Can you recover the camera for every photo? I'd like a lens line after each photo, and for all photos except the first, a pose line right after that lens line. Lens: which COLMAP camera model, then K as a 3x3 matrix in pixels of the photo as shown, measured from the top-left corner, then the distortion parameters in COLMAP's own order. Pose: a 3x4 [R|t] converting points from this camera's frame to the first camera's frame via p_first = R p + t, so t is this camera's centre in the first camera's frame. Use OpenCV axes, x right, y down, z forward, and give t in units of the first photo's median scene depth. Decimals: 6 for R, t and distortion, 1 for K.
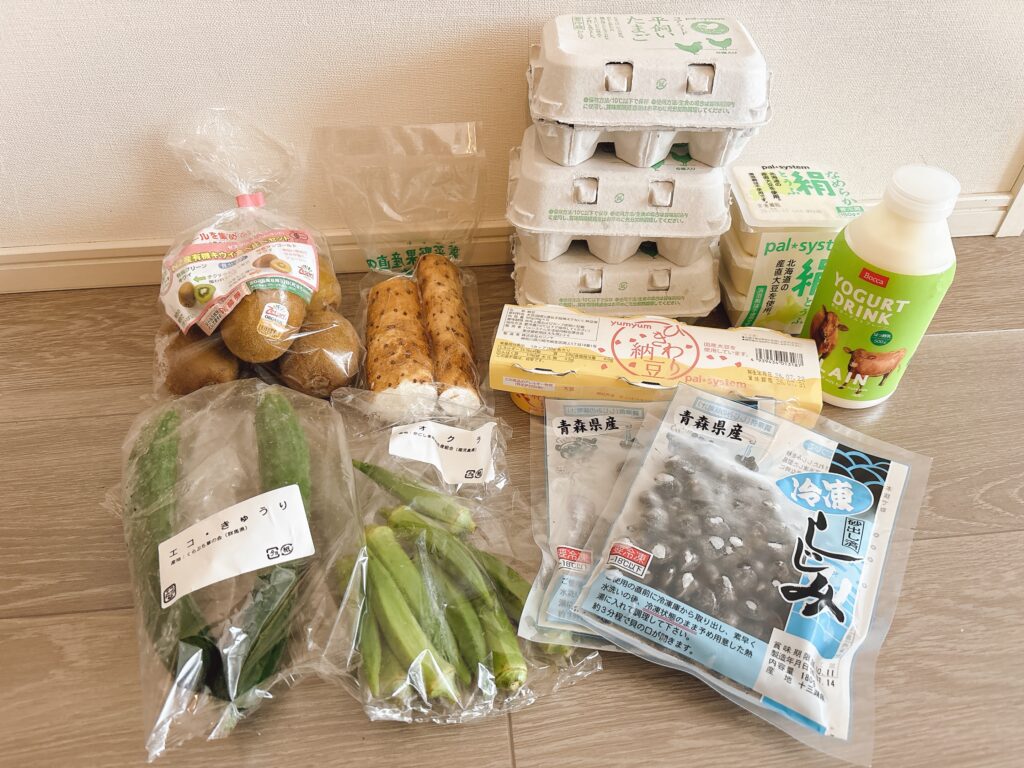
lens RADIAL K [[763.2, 0, 512.0], [0, 763.2, 384.0], [0, 0, 1]] dist [0.012933, 0.002358]
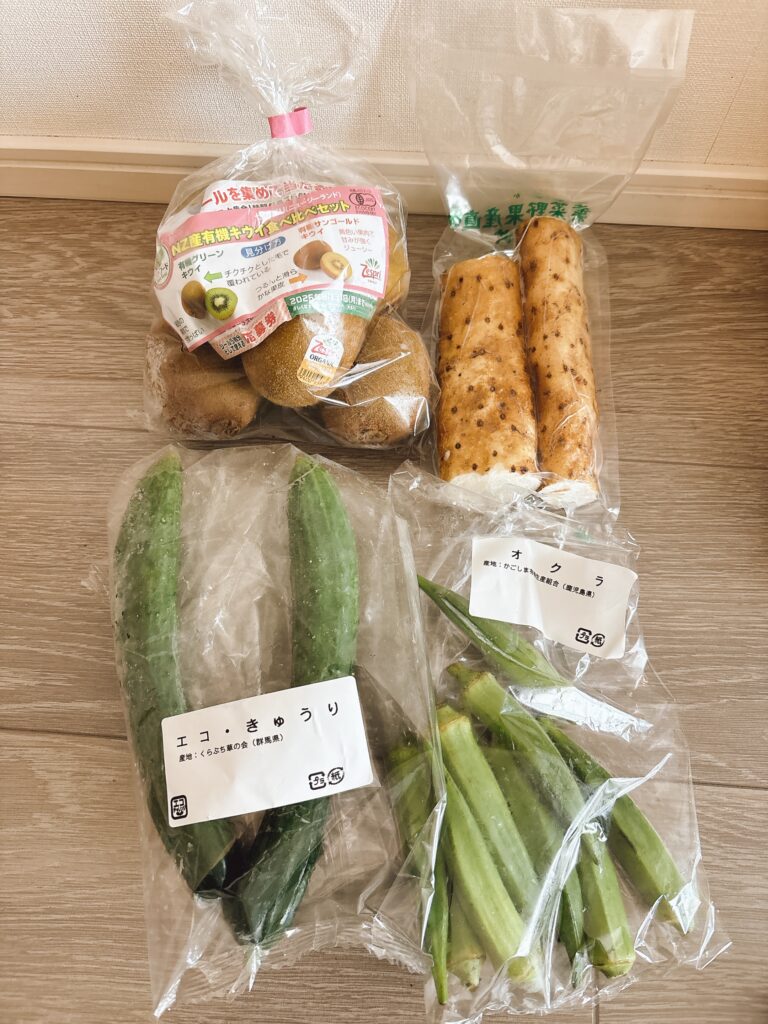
lens RADIAL K [[763.2, 0, 384.0], [0, 763.2, 512.0], [0, 0, 1]] dist [0.012933, 0.002358]
pose [[0.983371, 0.161296, -0.083462, -0.170228], [-0.114424, 0.907149, 0.404955, -0.219056], [0.141030, -0.388671, 0.910519, 0.336126]]
